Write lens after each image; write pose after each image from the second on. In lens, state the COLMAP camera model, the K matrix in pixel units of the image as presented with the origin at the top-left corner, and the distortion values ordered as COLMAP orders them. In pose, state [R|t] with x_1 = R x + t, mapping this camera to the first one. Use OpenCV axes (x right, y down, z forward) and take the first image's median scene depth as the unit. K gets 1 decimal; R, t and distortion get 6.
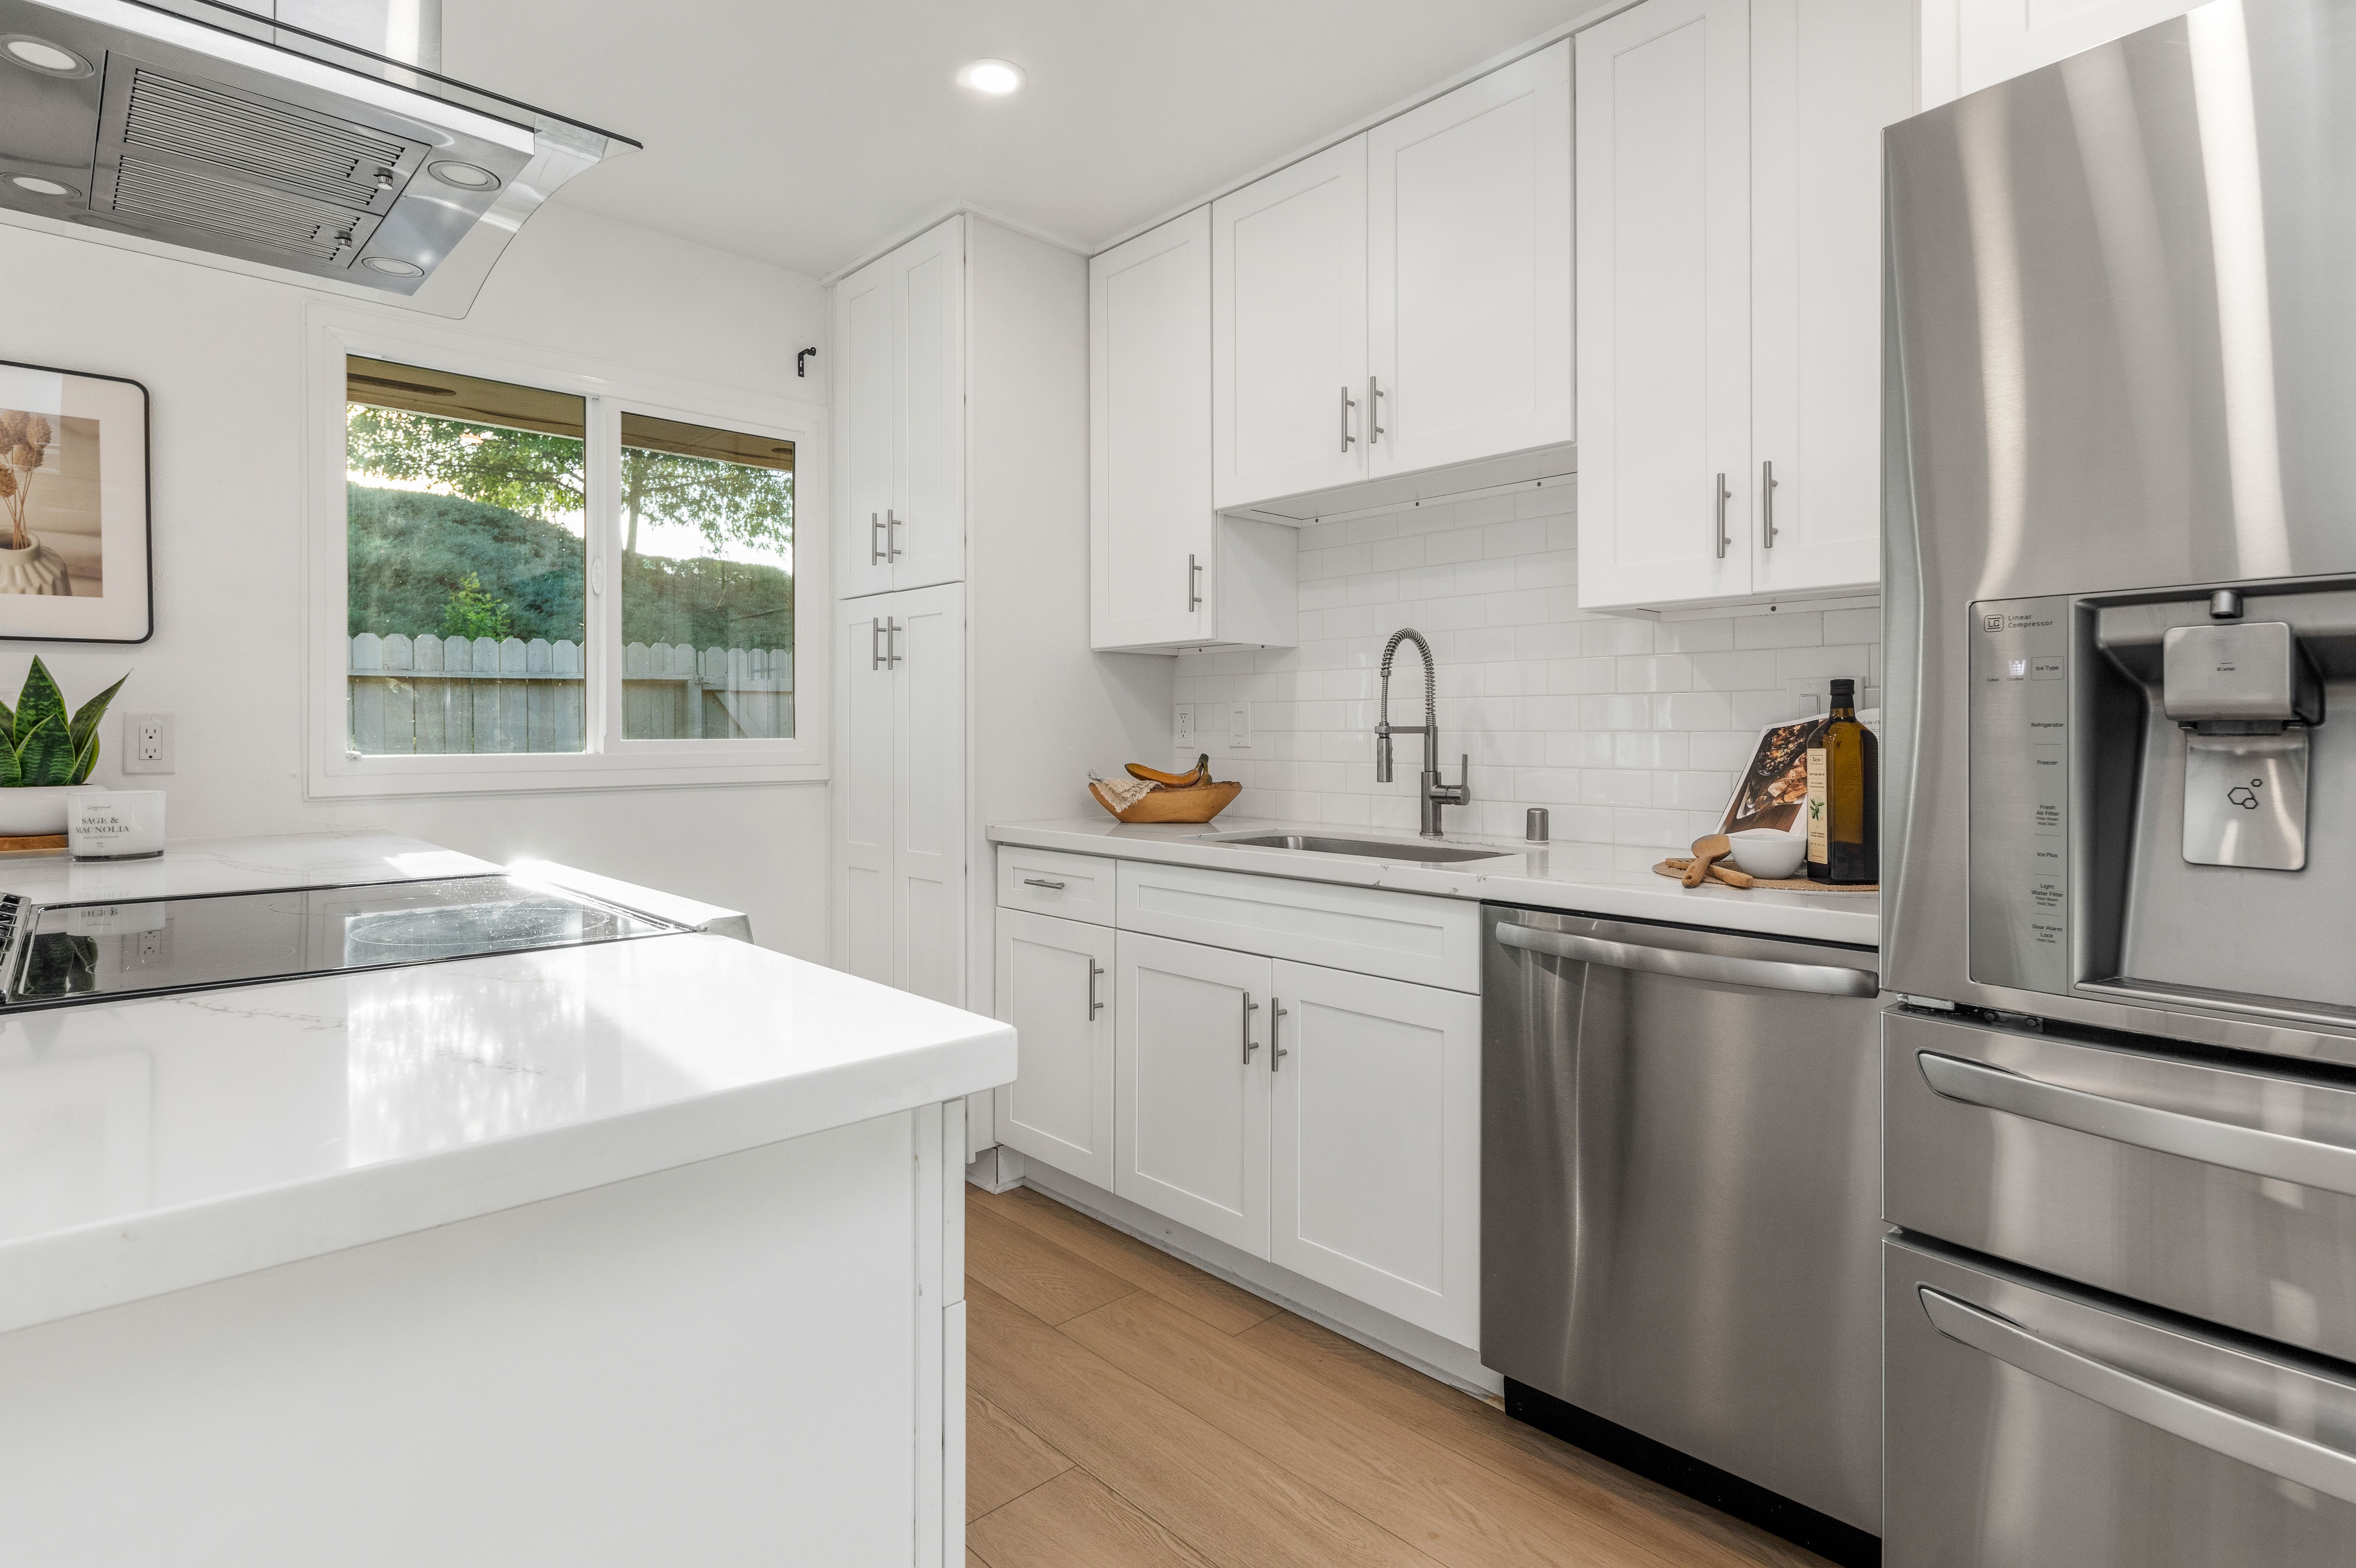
lens RADIAL K [[1158.3, 0, 1158.4], [0, 1158.3, 732.3], [0, 0, 1]] dist [0.002921, -0.001586]
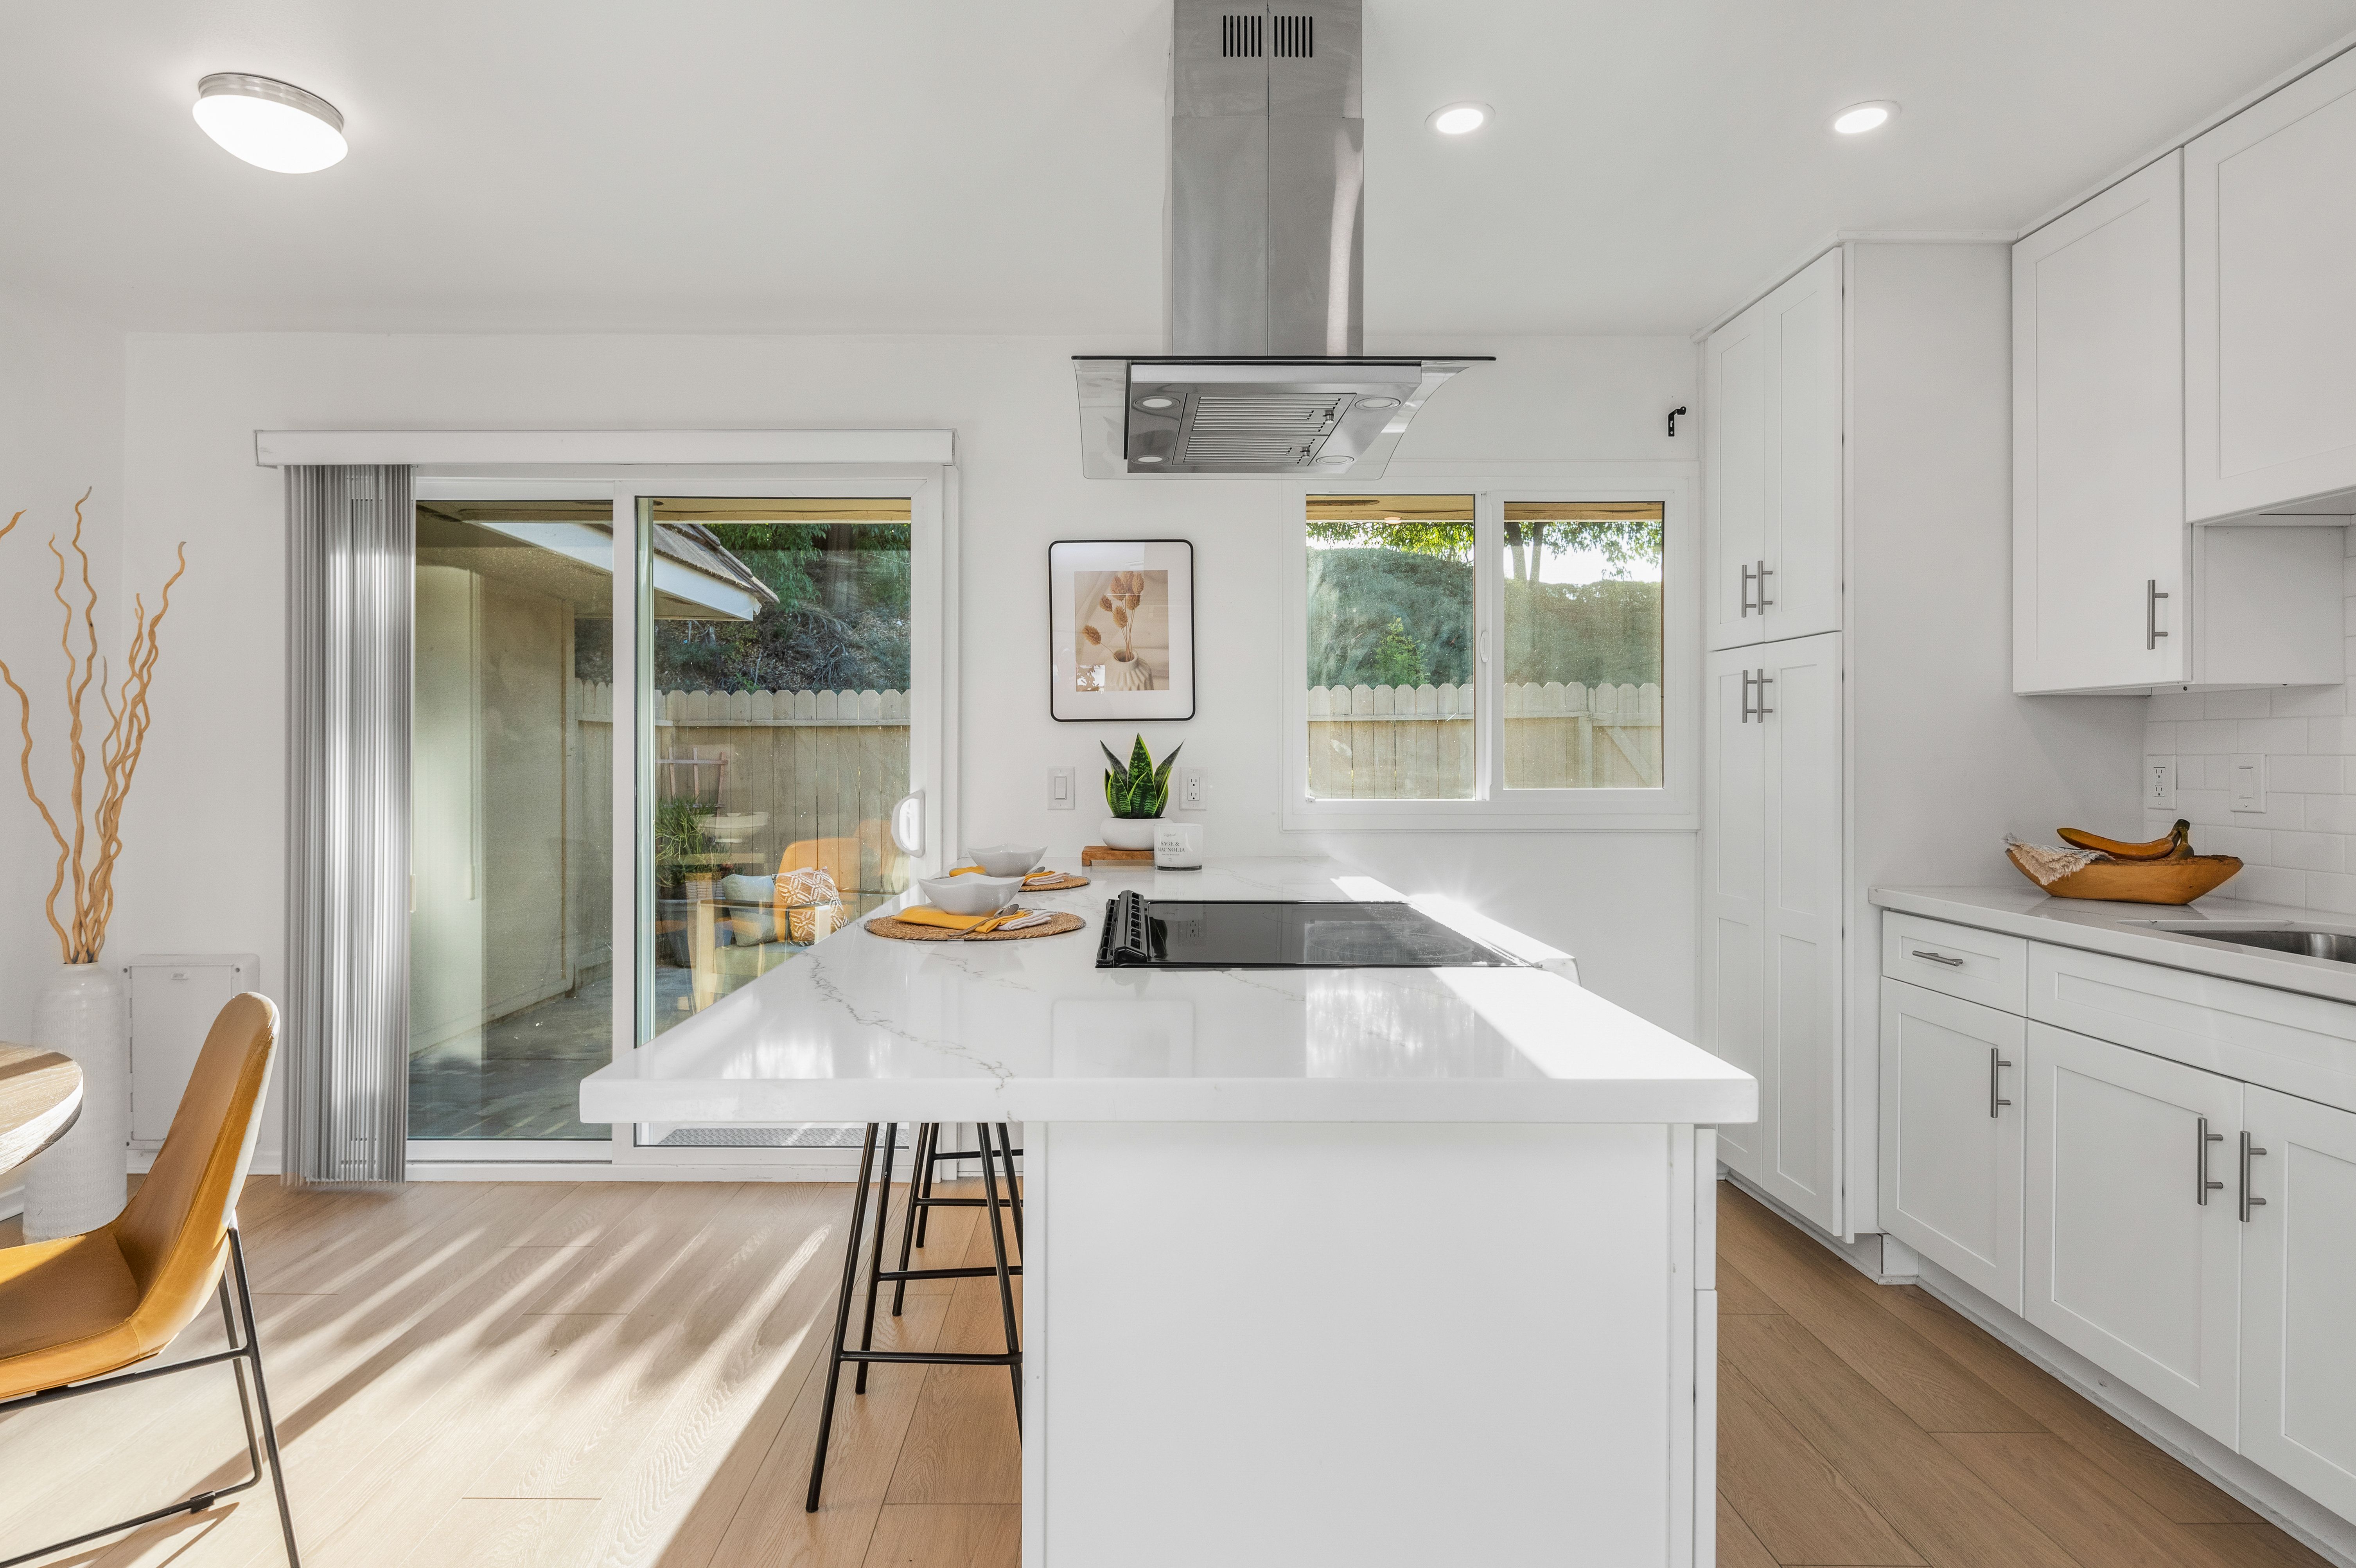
lens RADIAL K [[1195.6, 0, 1141.4], [0, 1195.6, 754.8], [0, 0, 1]] dist [0.001088, -0.001478]
pose [[0.734221, 0.001107, -0.678910, 0.084679], [-0.001944, 0.999998, -0.000471, -0.028776], [0.678908, 0.001665, 0.734221, -0.123169]]
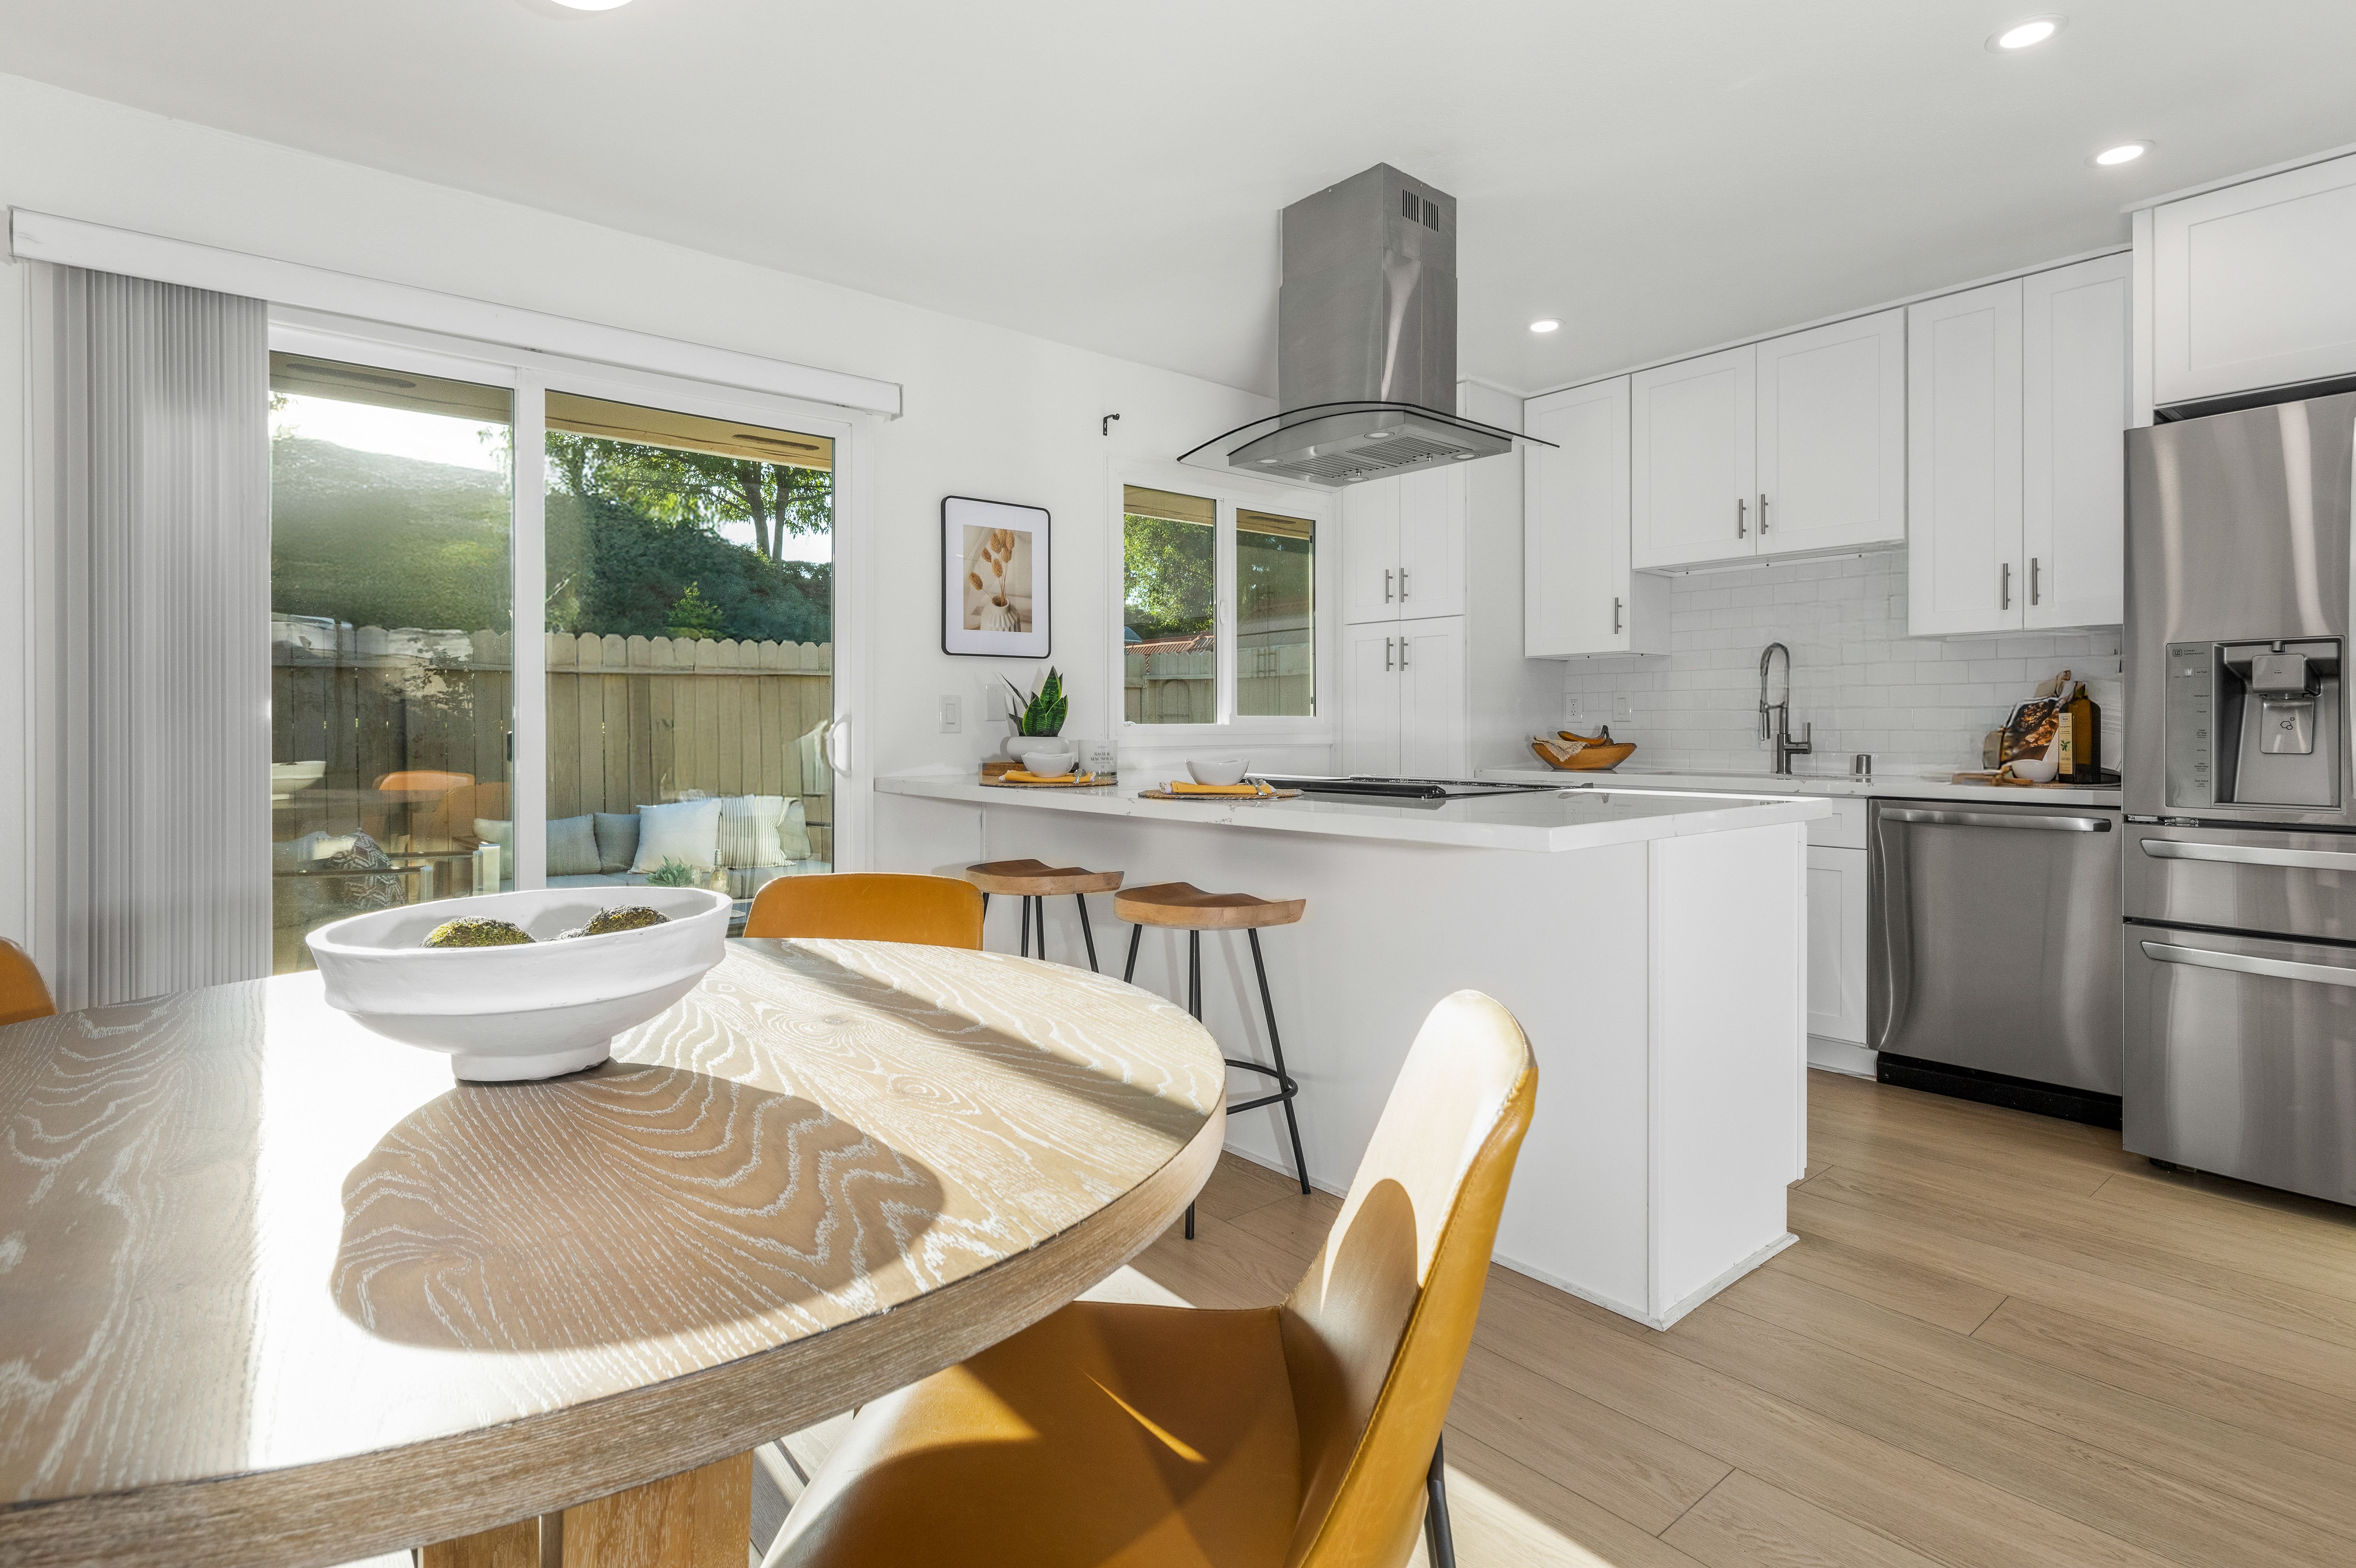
lens RADIAL K [[1158.3, 0, 1158.4], [0, 1158.3, 732.3], [0, 0, 1]] dist [0.002921, -0.001586]
pose [[0.998217, -0.000008, -0.059696, -0.535748], [0.000237, 0.999993, 0.003838, 0.025701], [0.059696, -0.003845, 0.998209, -0.656498]]
